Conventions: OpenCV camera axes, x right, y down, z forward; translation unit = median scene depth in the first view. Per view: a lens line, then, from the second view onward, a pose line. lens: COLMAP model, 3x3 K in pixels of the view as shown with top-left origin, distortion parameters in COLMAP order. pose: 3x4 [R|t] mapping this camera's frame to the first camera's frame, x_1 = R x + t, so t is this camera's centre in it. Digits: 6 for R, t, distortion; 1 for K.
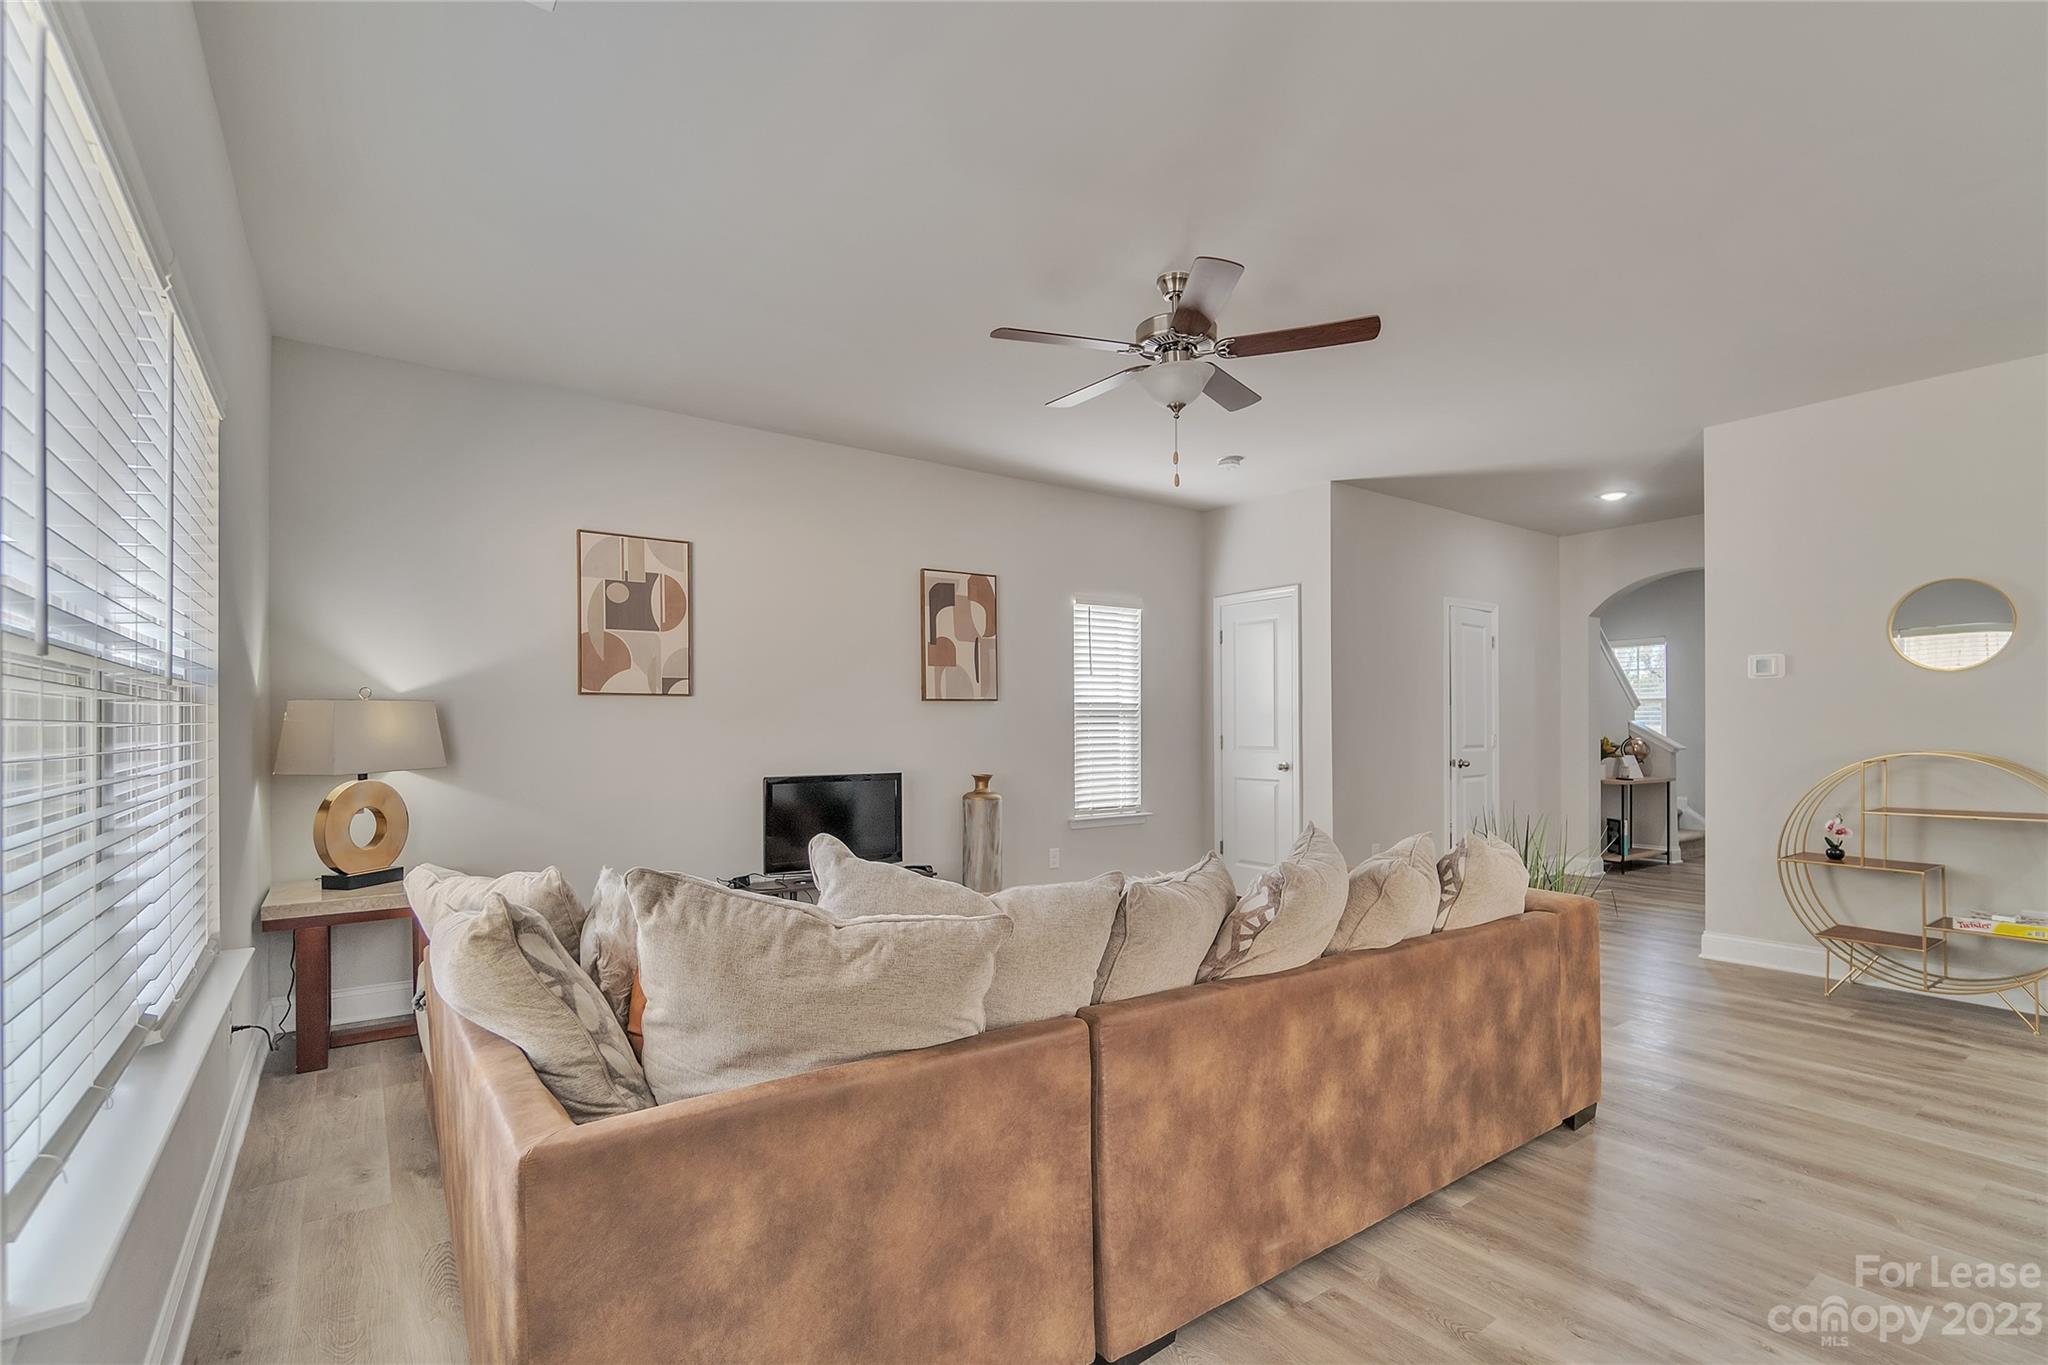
lens RADIAL K [[928.6, 0, 1026.8], [0, 928.6, 726.2], [0, 0, 1]] dist [-0.000696, 0.000032]
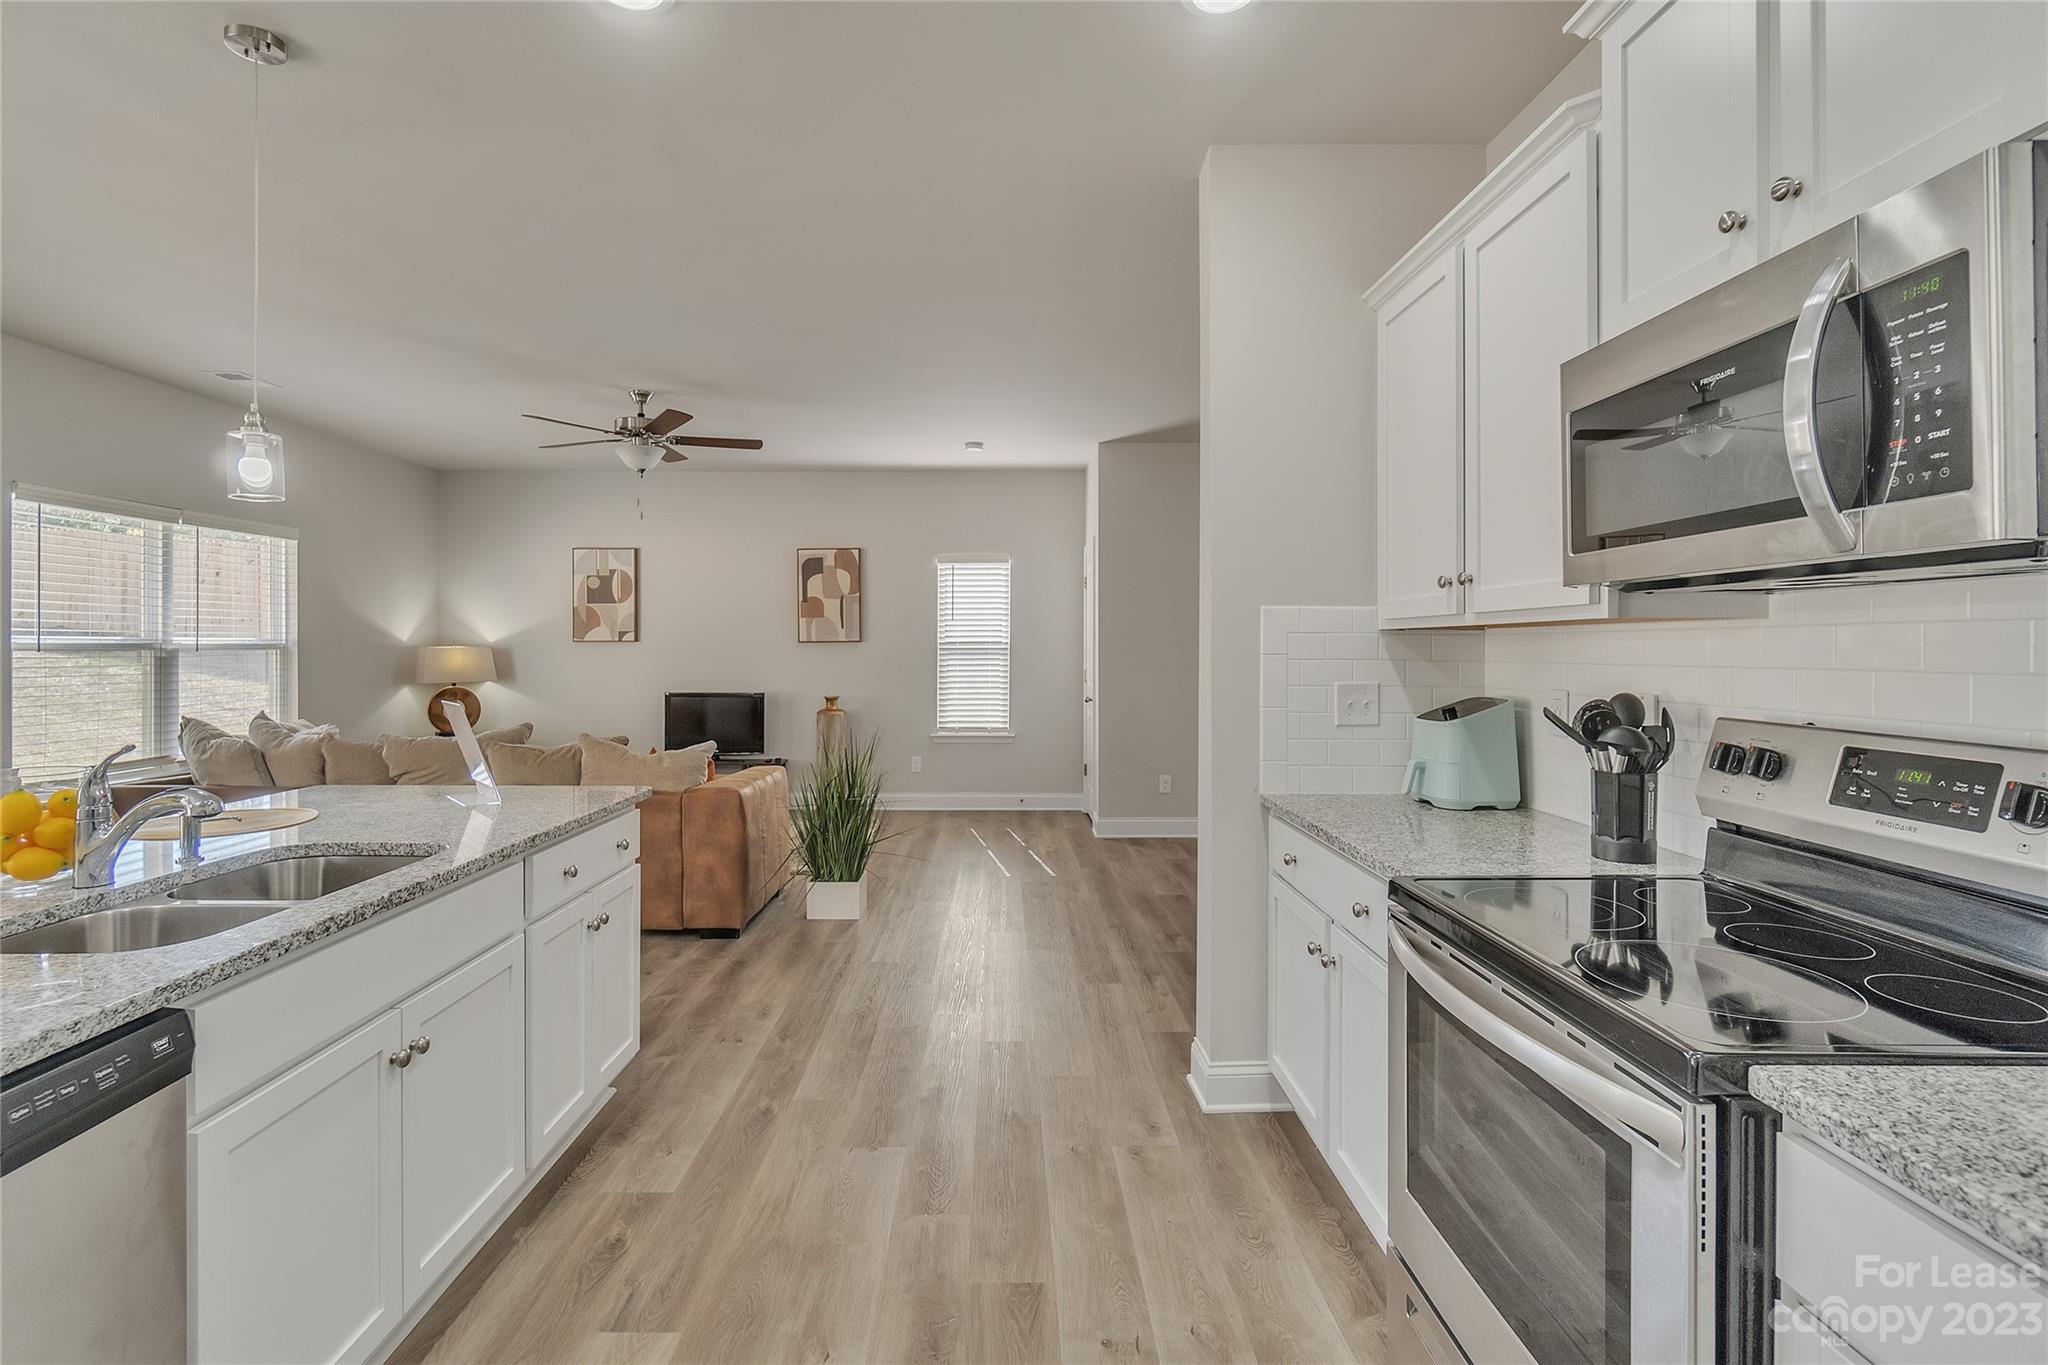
lens RADIAL K [[946.7, 0, 999.6], [0, 946.7, 648.6], [0, 0, 1]] dist [-0.000448, -0.000065]
pose [[0.809546, 0.004800, -0.587037, 1.026717], [-0.003815, 0.999988, 0.002915, -0.024903], [0.587044, -0.000120, 0.809555, 0.018474]]
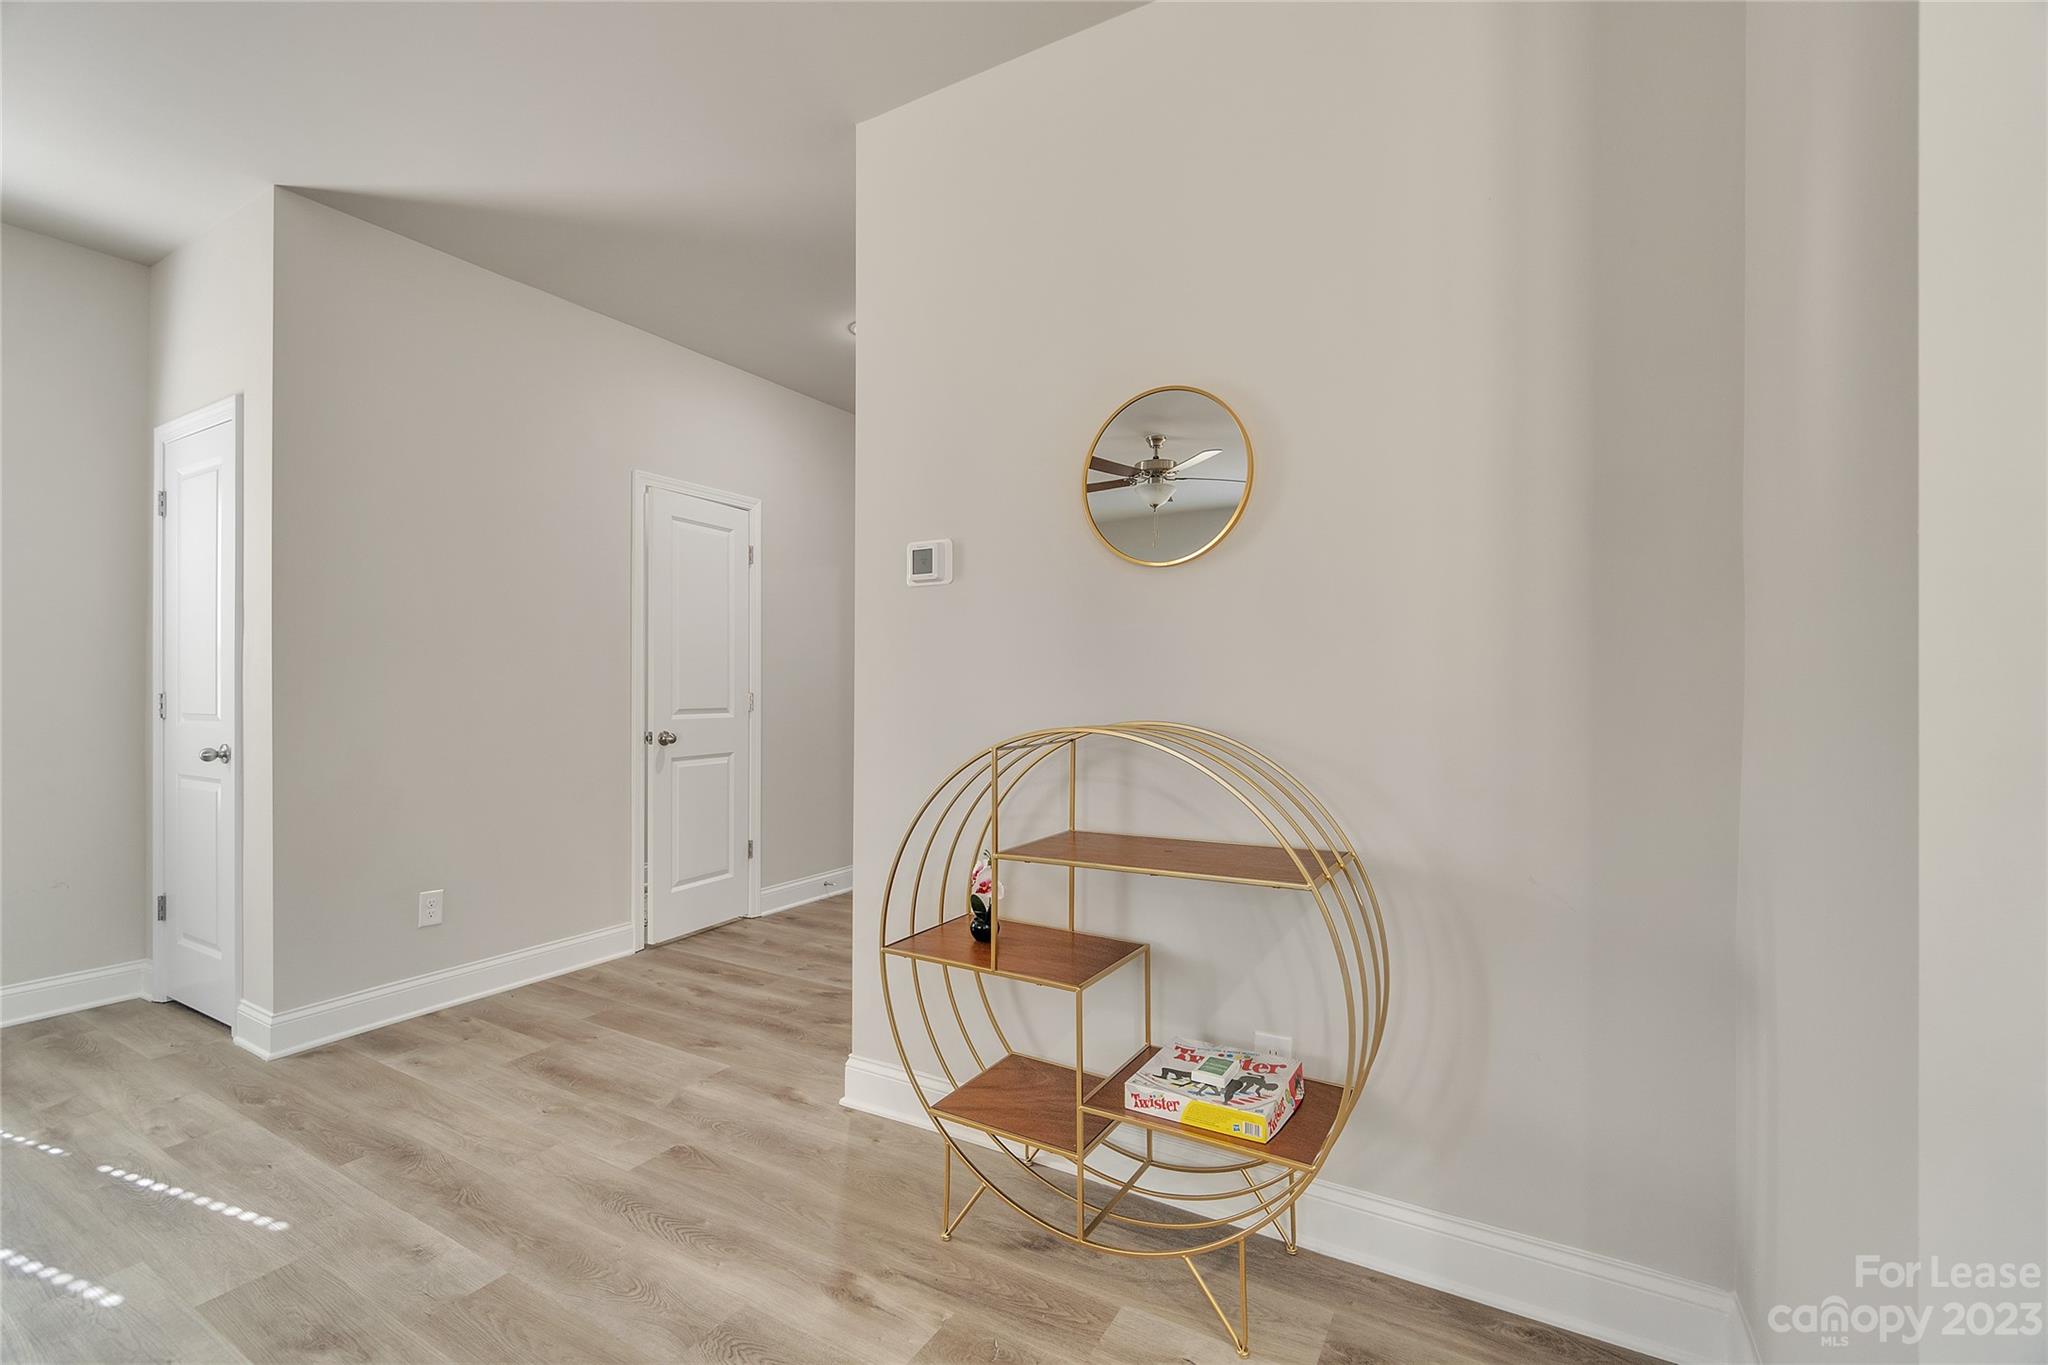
lens RADIAL K [[889.7, 0, 1007.0], [0, 889.7, 682.8], [0, 0, 1]] dist [-0.001230, -0.000179]
pose [[0.919187, 0.007299, 0.393753, 0.578573], [-0.005595, 0.999969, -0.005475, 0.005901], [-0.393781, 0.002830, 0.919200, 0.462738]]
